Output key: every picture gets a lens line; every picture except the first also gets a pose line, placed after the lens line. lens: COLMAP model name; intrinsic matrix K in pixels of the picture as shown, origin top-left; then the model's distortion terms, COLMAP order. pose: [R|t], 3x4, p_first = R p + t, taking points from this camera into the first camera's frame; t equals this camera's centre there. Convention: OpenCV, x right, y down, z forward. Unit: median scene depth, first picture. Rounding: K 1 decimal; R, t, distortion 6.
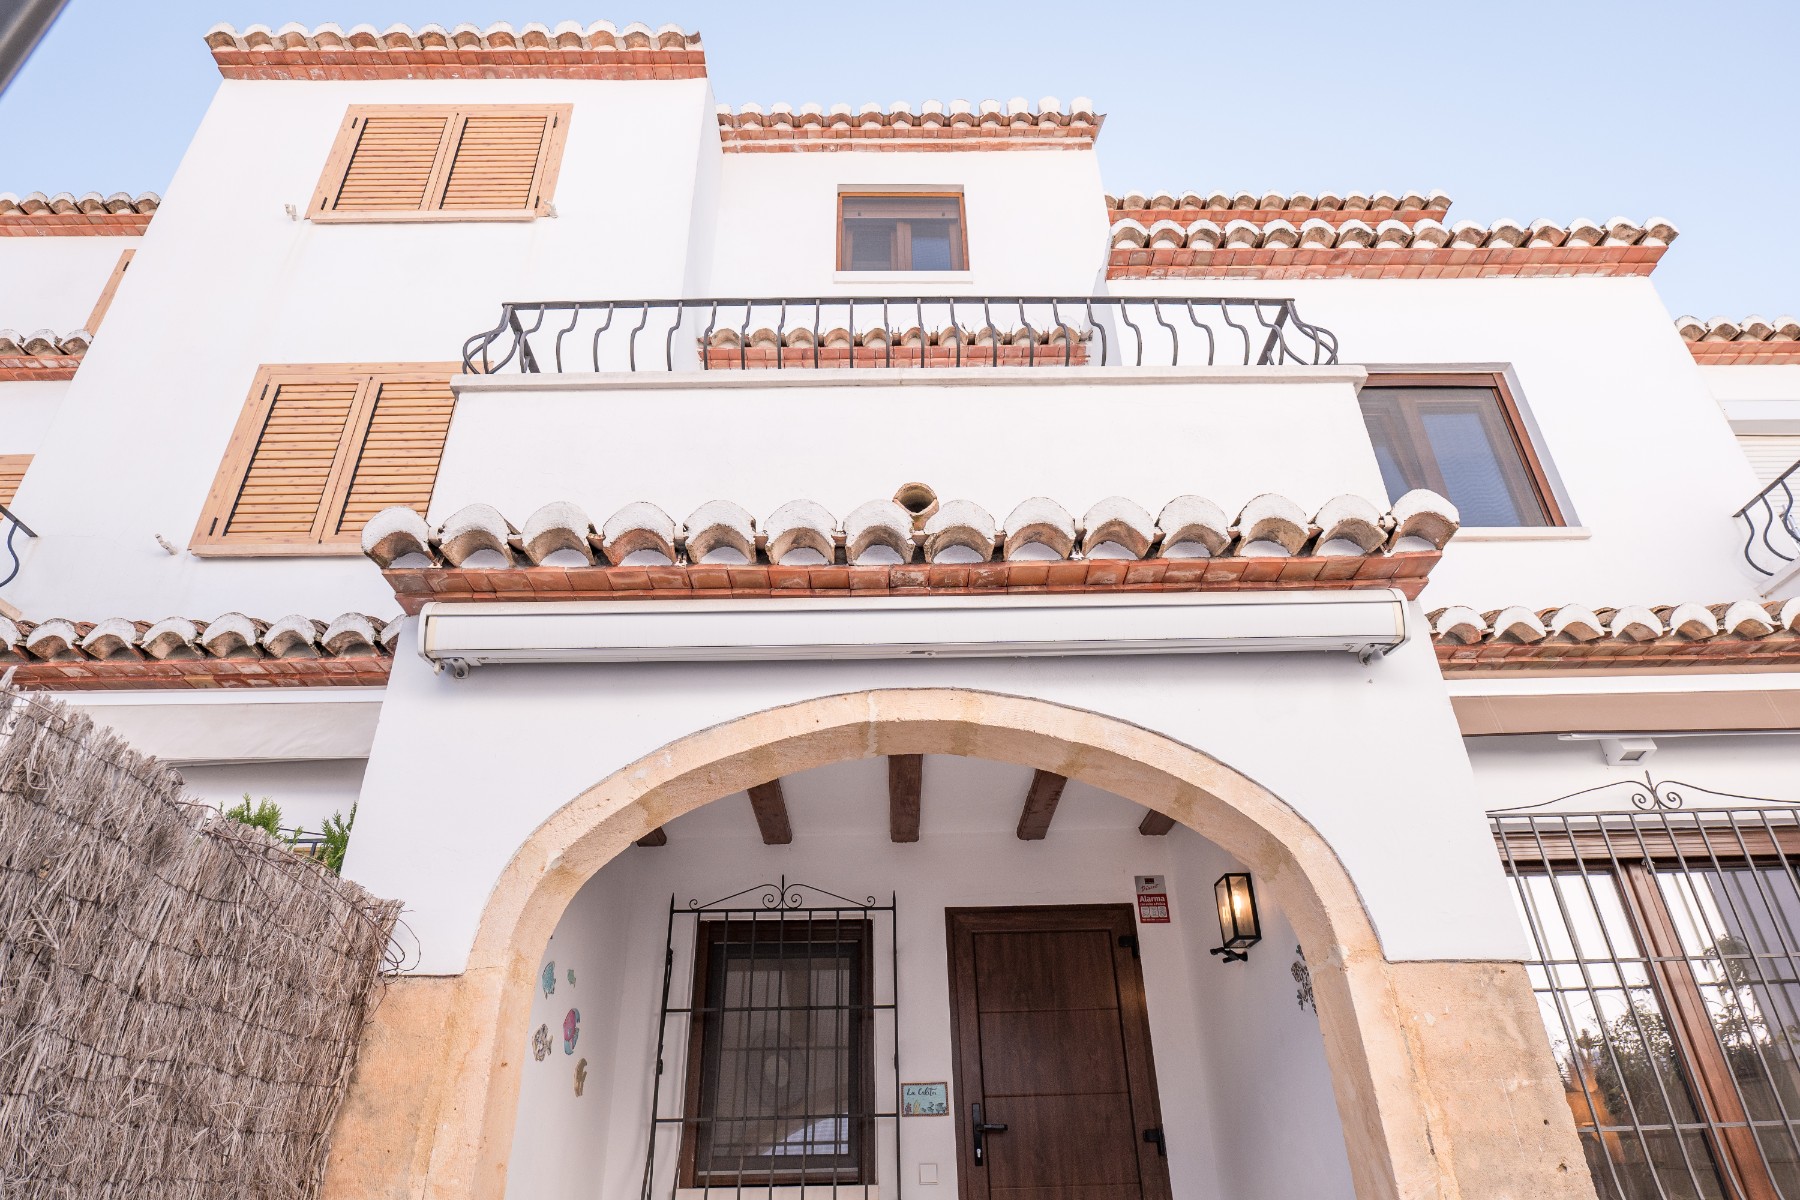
lens RADIAL K [[1058.4, 0, 894.9], [0, 1058.4, 600.9], [0, 0, 1]] dist [-0.038111, 0.028200]
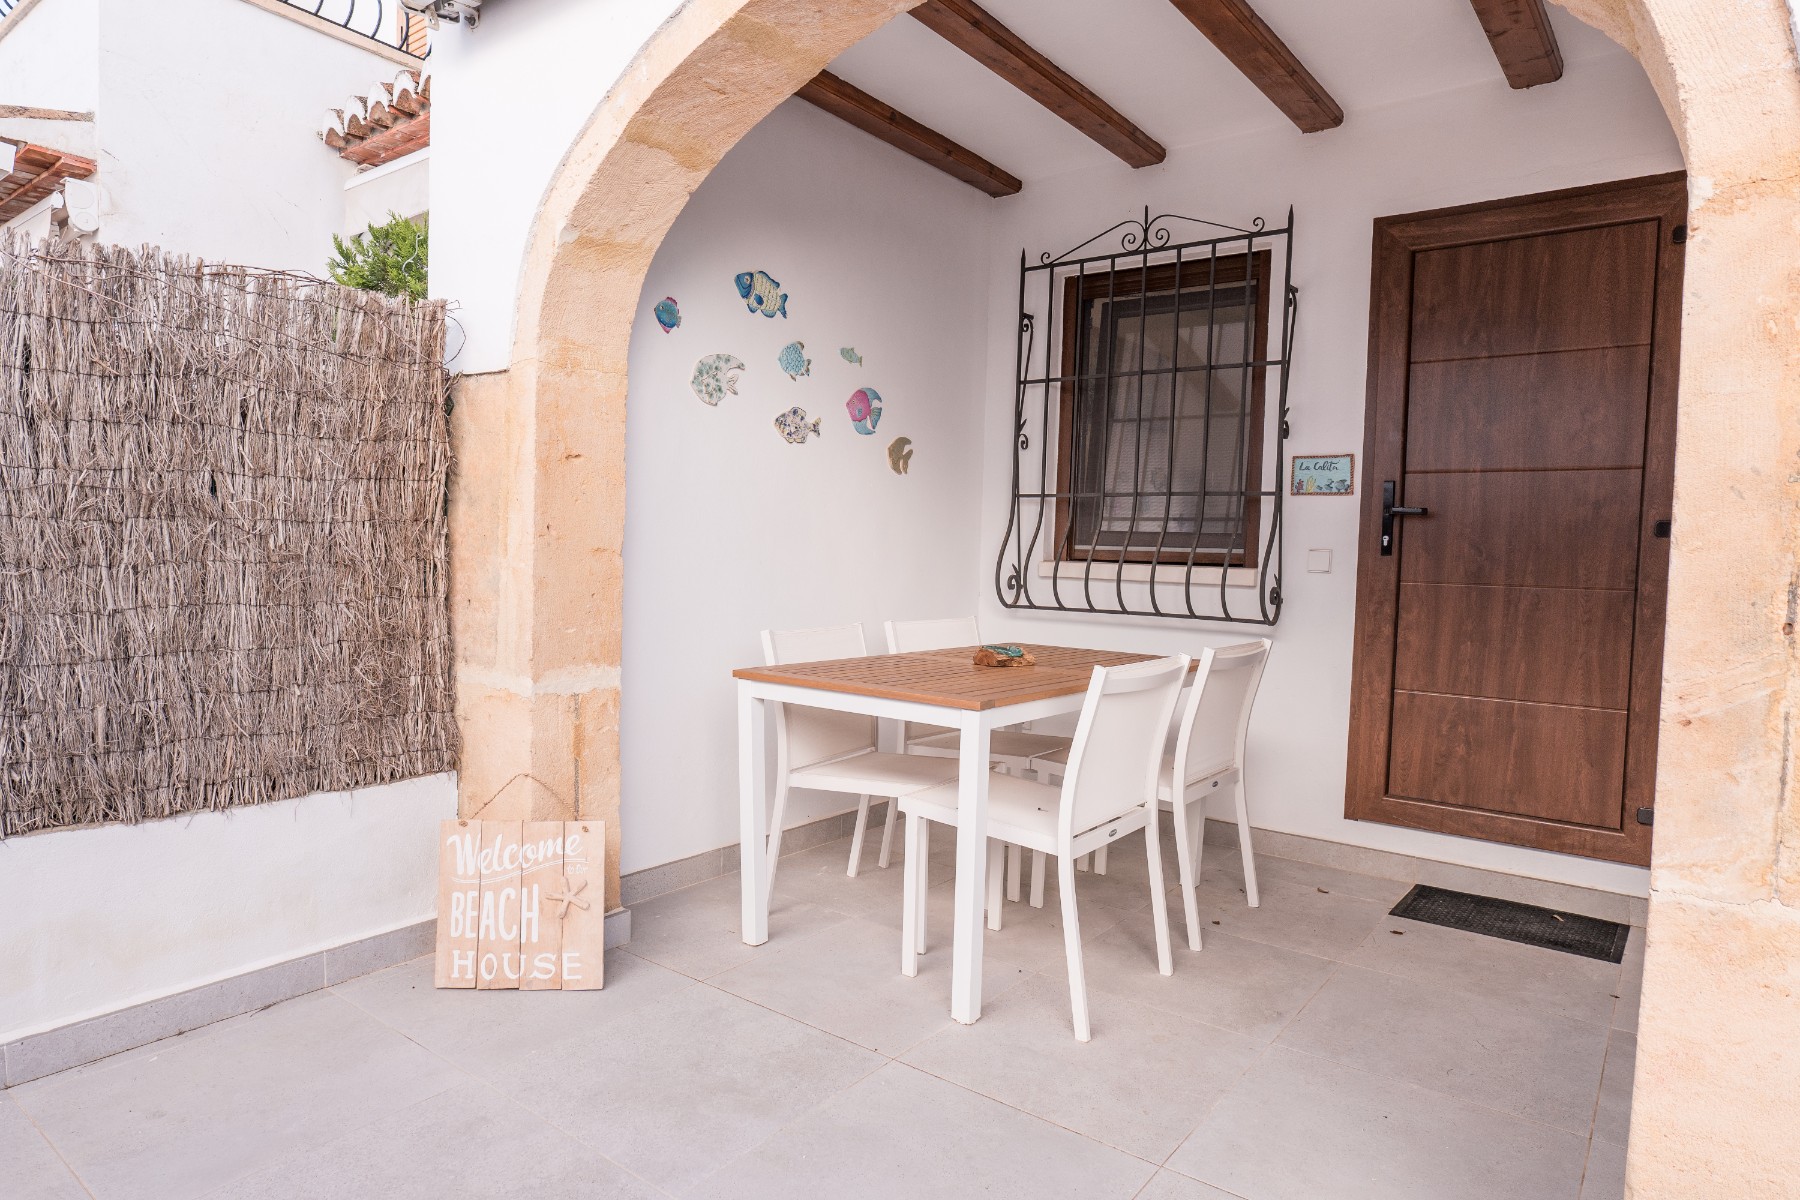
lens RADIAL K [[1050.5, 0, 902.4], [0, 1050.5, 609.4], [0, 0, 1]] dist [-0.037554, 0.029195]
pose [[0.783938, 0.081649, -0.615446, 0.291982], [0.273386, 0.844629, 0.460285, 0.130198], [0.557406, -0.529089, 0.639815, 0.309031]]
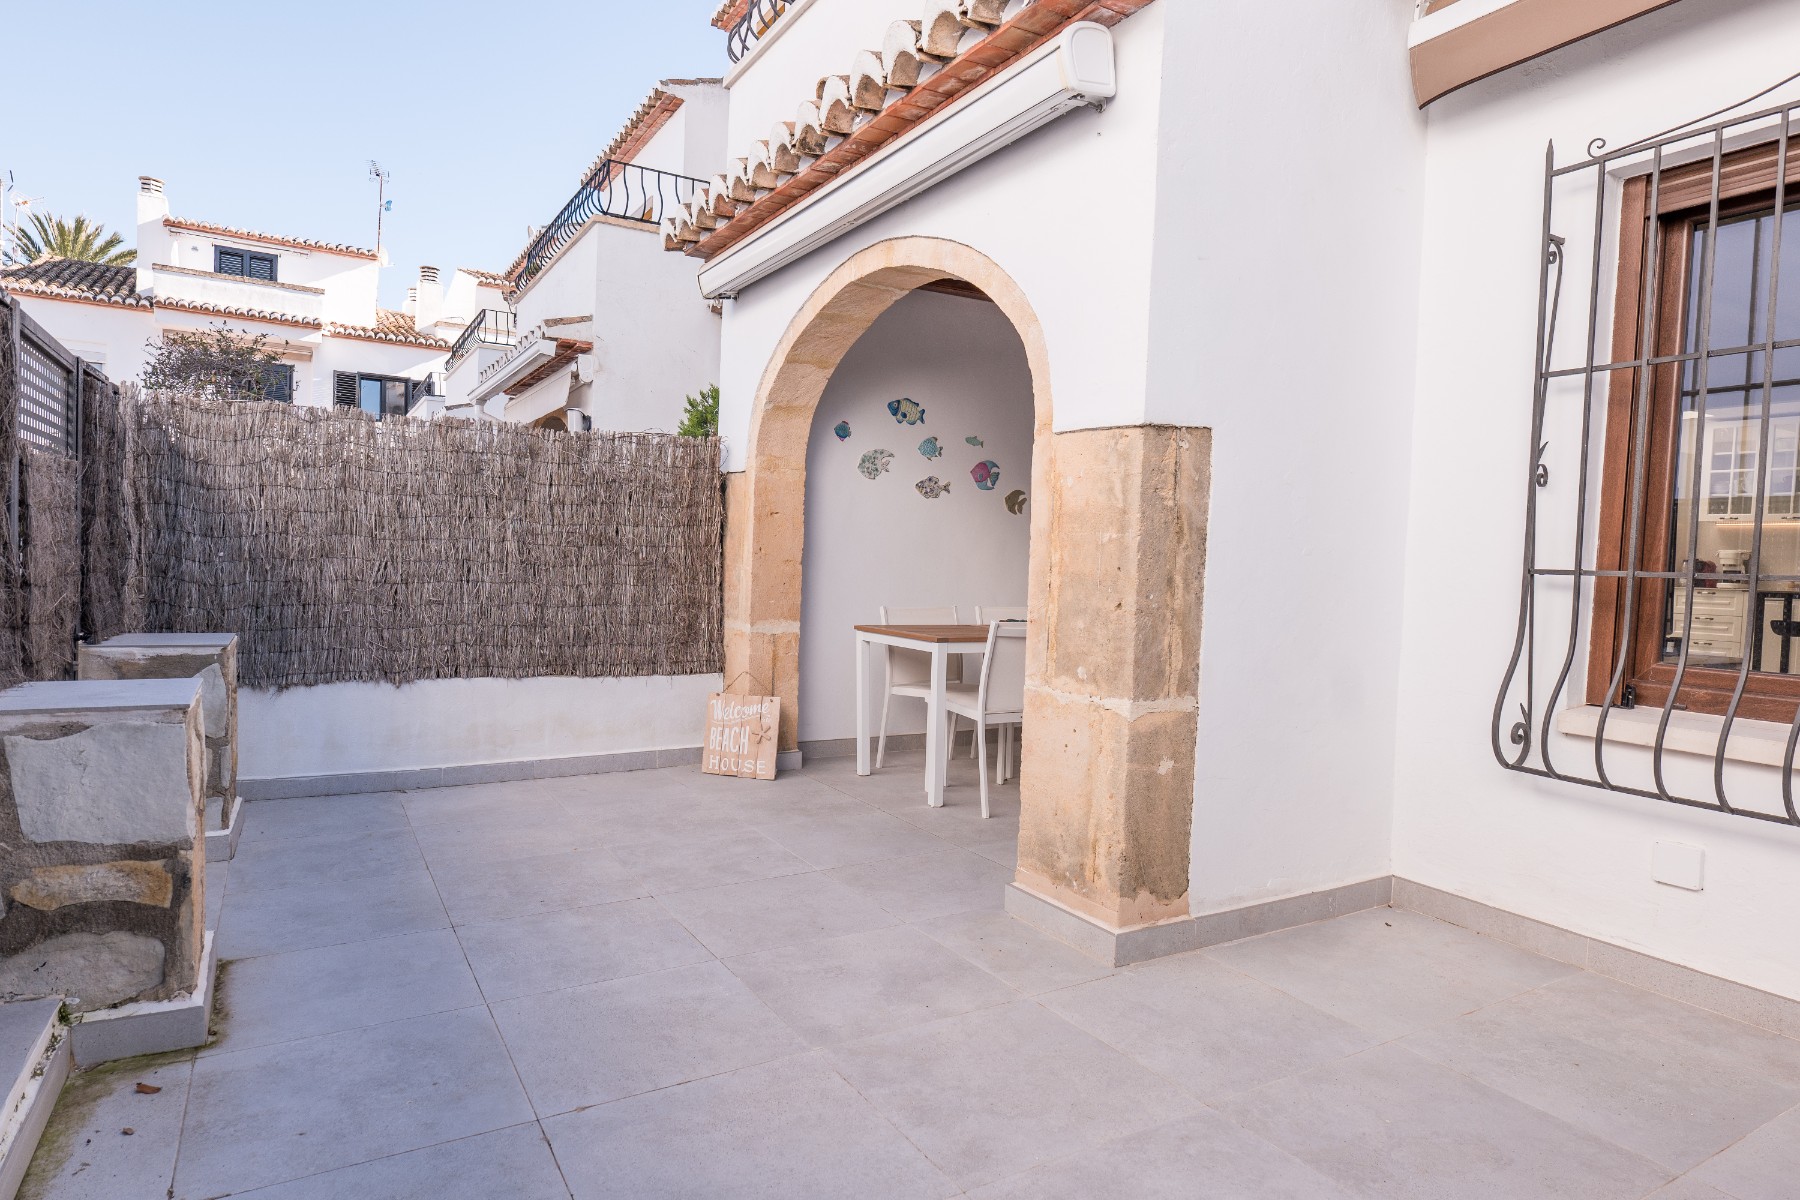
lens RADIAL K [[1050.5, 0, 902.4], [0, 1050.5, 609.4], [0, 0, 1]] dist [-0.037554, 0.029195]
pose [[0.492890, 0.083631, -0.866063, 0.886703], [0.402171, 0.860763, 0.312001, 0.060410], [0.771568, -0.502088, 0.390628, 0.225225]]
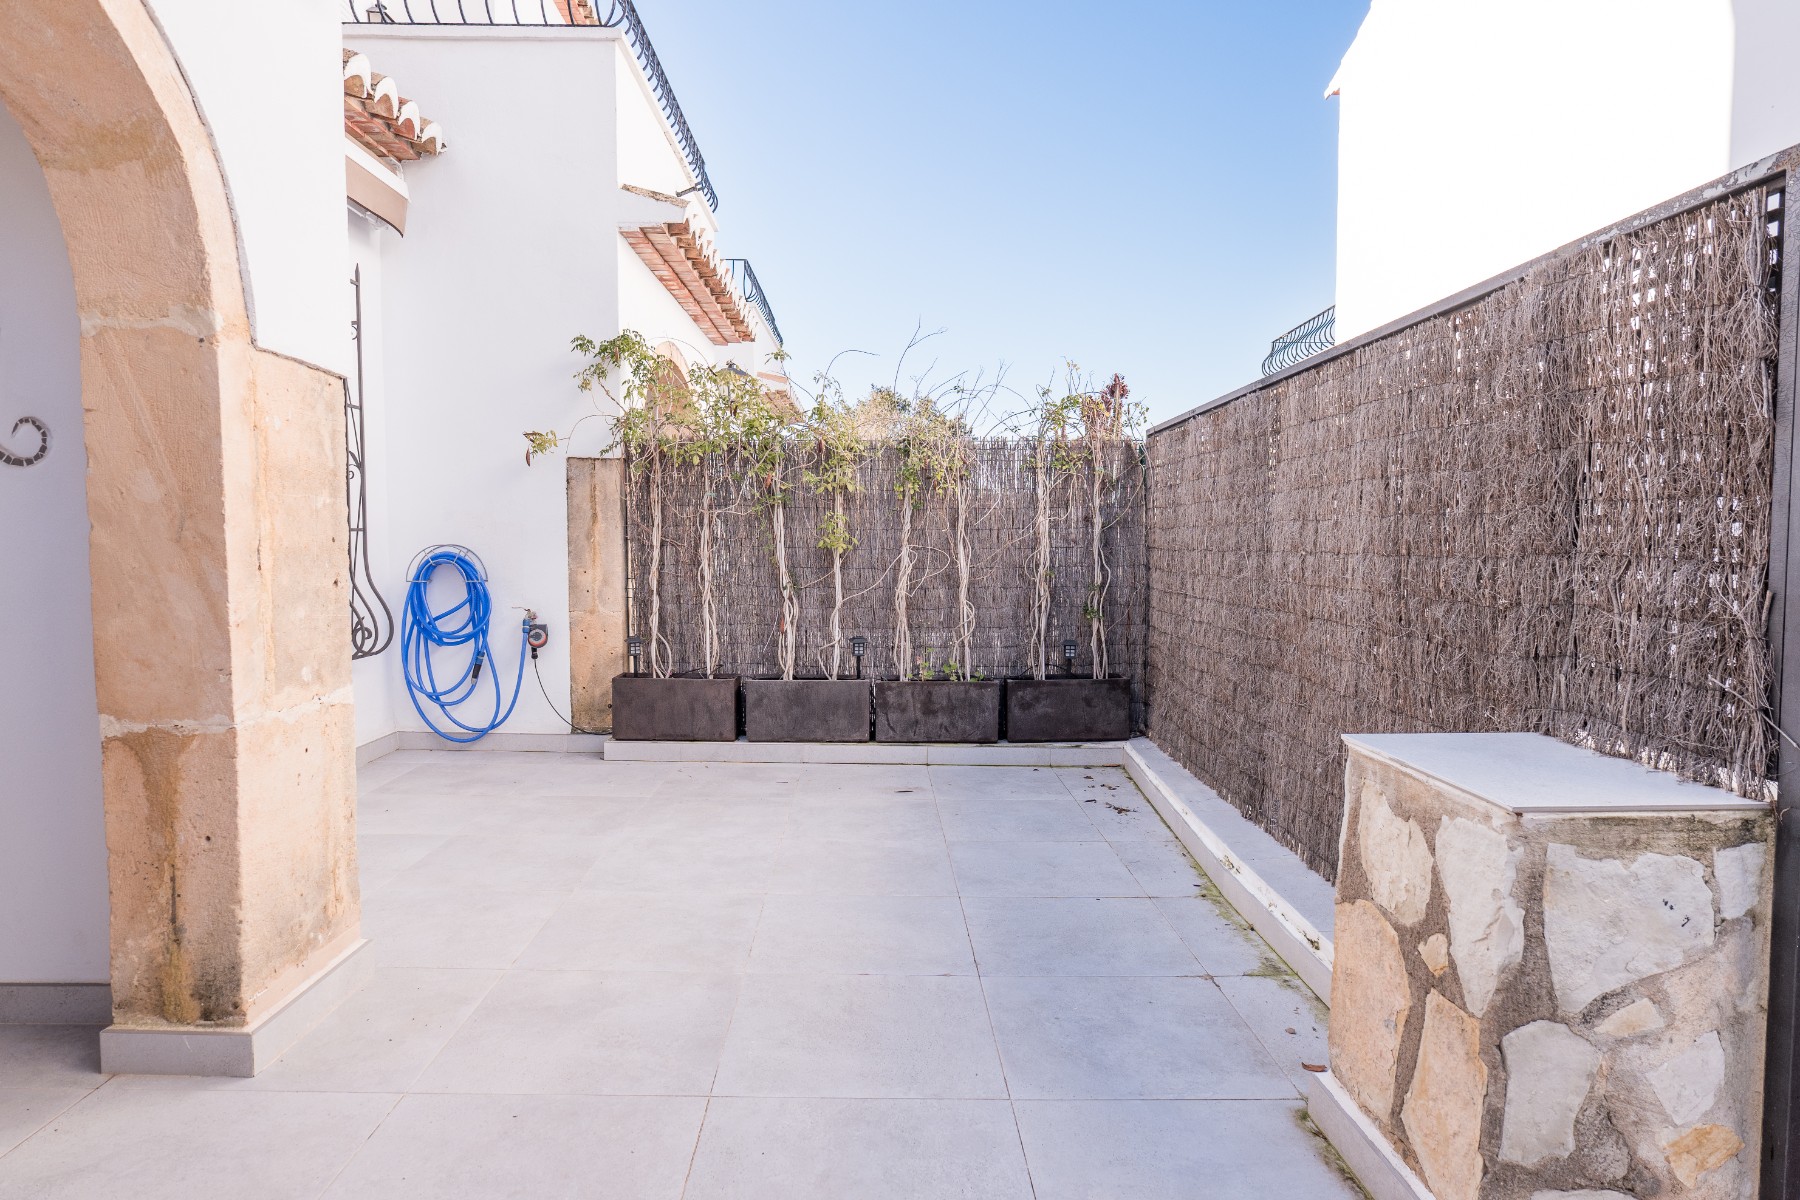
lens RADIAL K [[1076.5, 0, 898.7], [0, 1076.5, 607.1], [0, 0, 1]] dist [-0.036178, 0.034270]
pose [[-0.010886, -0.039941, 0.999143, -0.210128], [-0.511211, 0.858974, 0.028768, 0.158447], [-0.859387, -0.510459, -0.029768, 0.337482]]
